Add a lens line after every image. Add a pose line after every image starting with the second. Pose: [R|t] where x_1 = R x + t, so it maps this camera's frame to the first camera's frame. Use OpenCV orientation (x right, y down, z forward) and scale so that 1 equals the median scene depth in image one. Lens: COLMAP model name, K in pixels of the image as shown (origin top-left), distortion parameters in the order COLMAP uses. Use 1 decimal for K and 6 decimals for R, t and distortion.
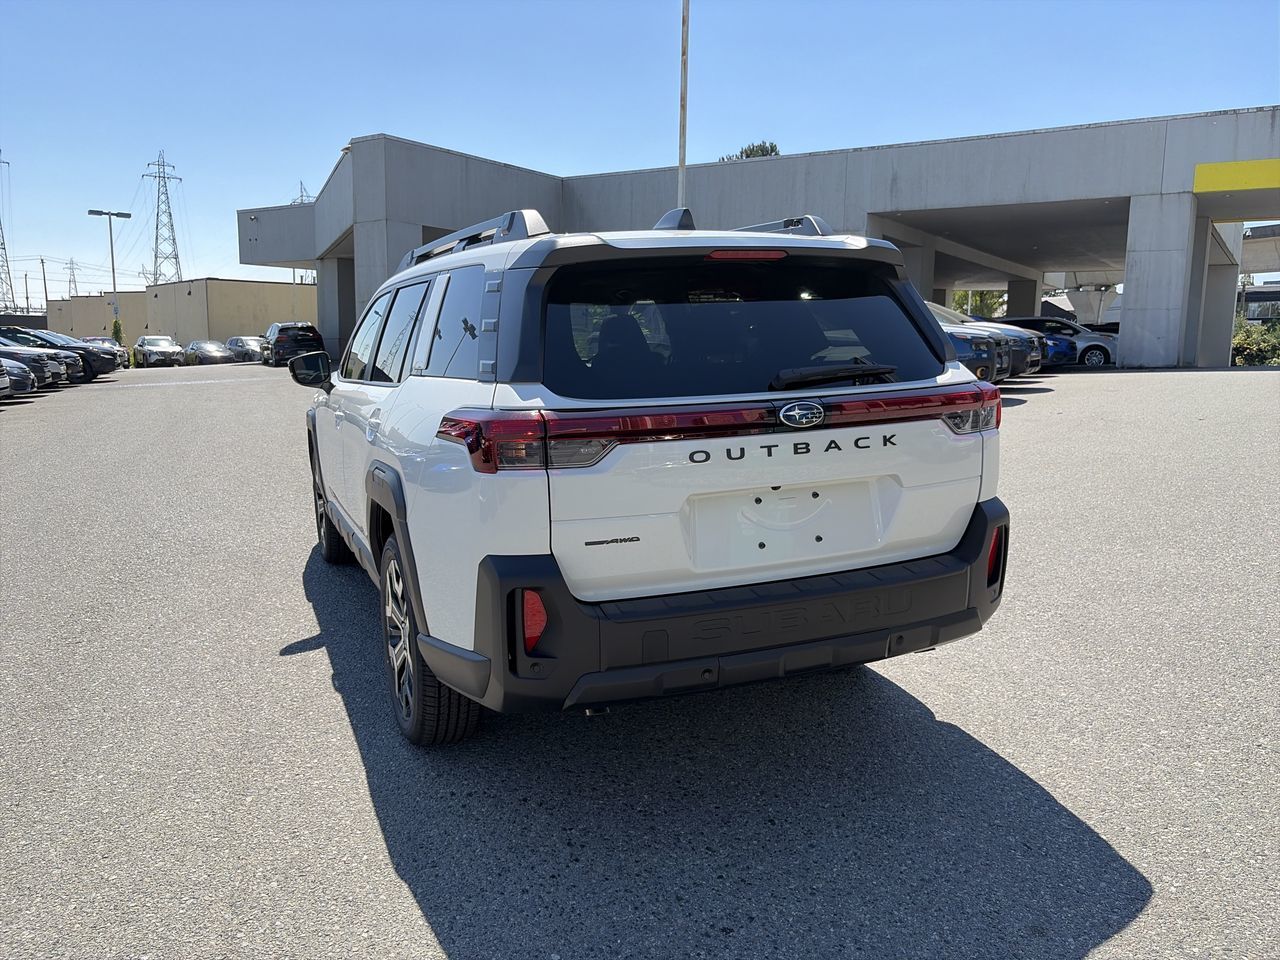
lens RADIAL K [[978.5, 0, 640.0], [0, 978.5, 476.7], [0, 0, 1]] dist [0.033514, -0.030800]
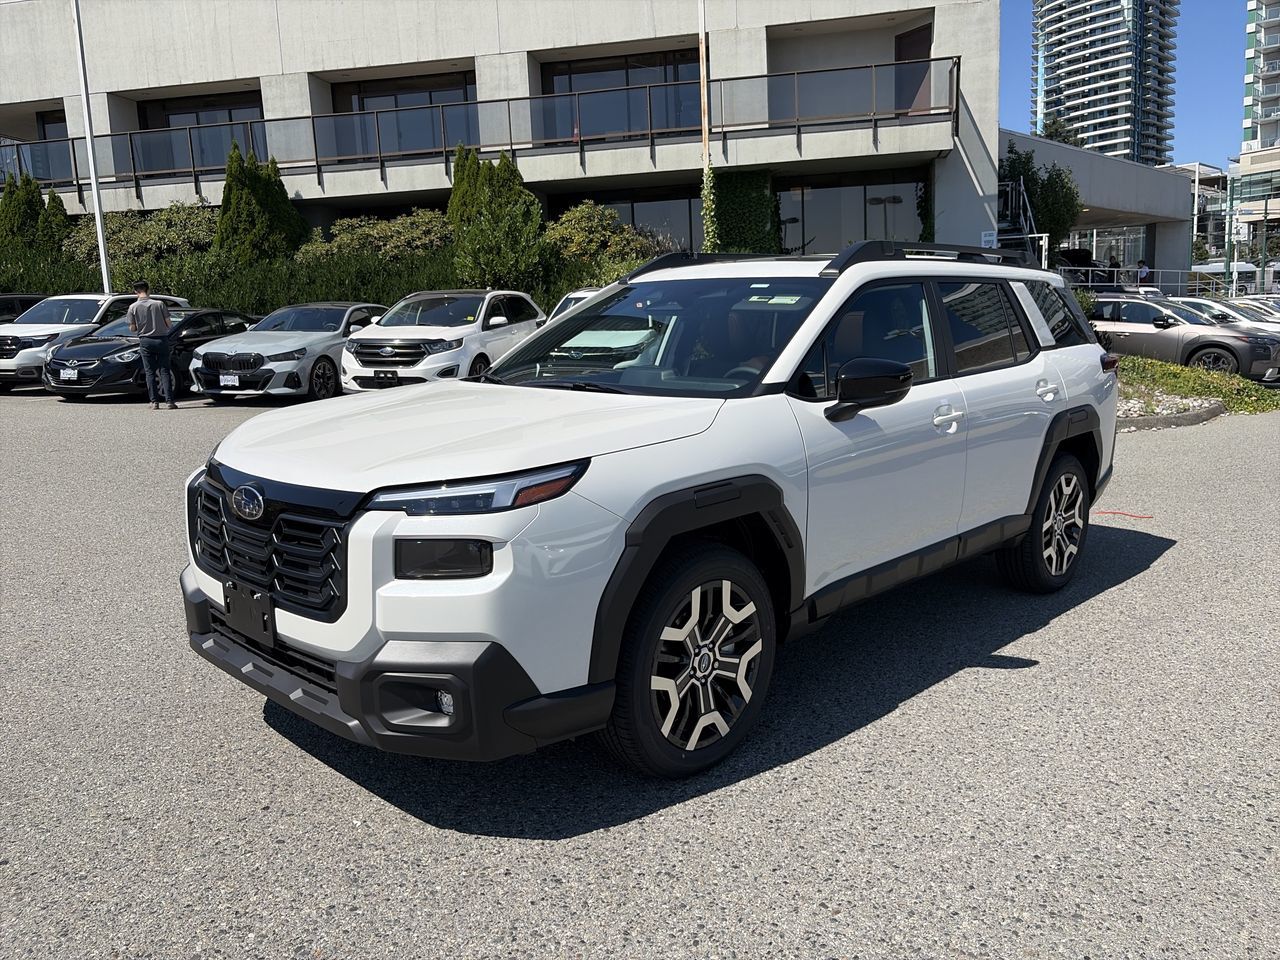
lens RADIAL K [[978.5, 0, 640.2], [0, 978.5, 482.4], [0, 0, 1]] dist [0.033514, -0.030800]
pose [[-0.388288, -0.134269, 0.911704, -1.392517], [0.159142, 0.964695, 0.209851, -0.325351], [-0.907693, 0.226572, -0.353212, 2.162938]]
